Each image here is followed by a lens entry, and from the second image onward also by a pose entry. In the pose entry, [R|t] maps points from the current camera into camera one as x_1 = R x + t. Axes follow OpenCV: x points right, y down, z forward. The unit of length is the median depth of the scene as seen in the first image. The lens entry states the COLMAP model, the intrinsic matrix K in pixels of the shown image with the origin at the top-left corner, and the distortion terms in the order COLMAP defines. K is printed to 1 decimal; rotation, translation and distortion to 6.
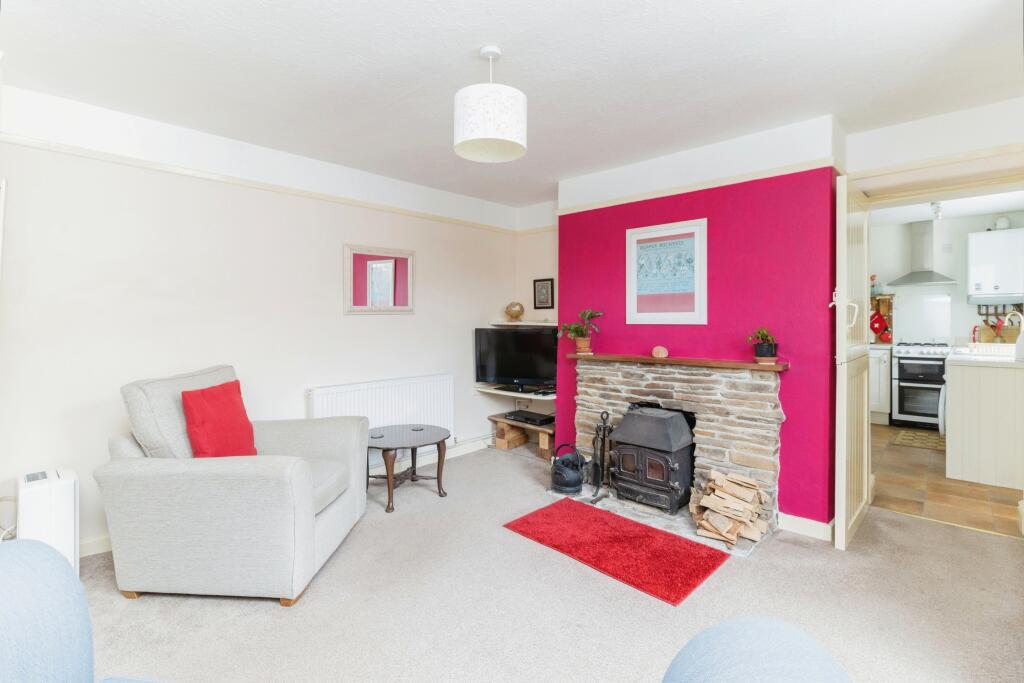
lens RADIAL K [[482.3, 0, 516.5], [0, 482.3, 324.7], [0, 0, 1]] dist [-0.001315, 0.000405]
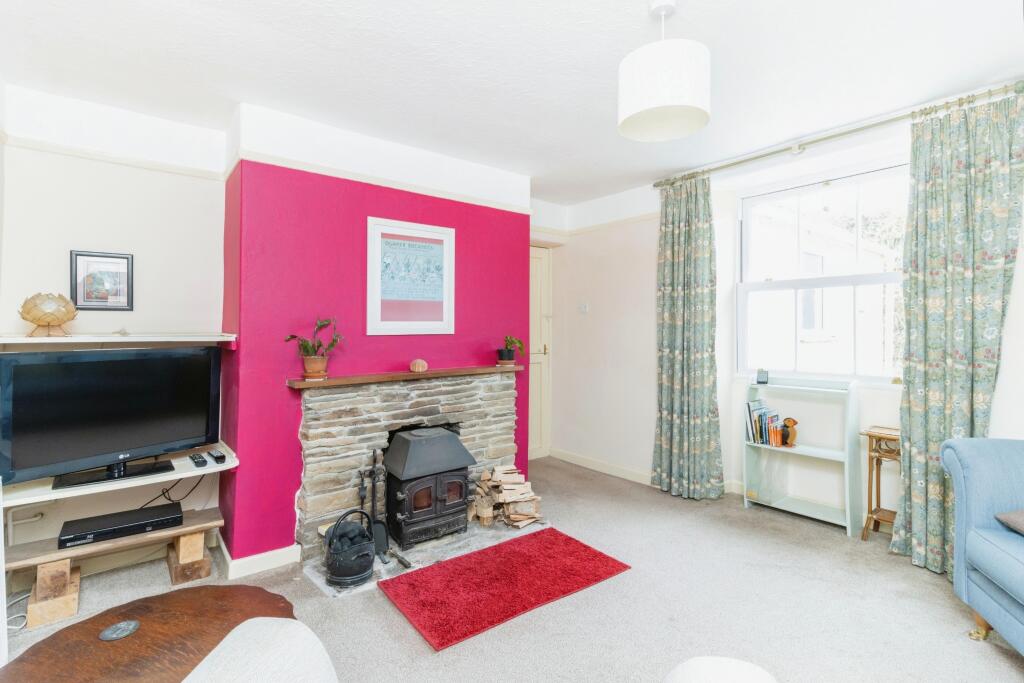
lens RADIAL K [[482.3, 0, 516.5], [0, 482.3, 324.7], [0, 0, 1]] dist [-0.001315, 0.000405]
pose [[0.138465, 0.000740, 0.990367, -0.566183], [0.010886, 0.999938, -0.002269, -0.015197], [-0.990308, 0.011095, 0.138448, 0.696888]]
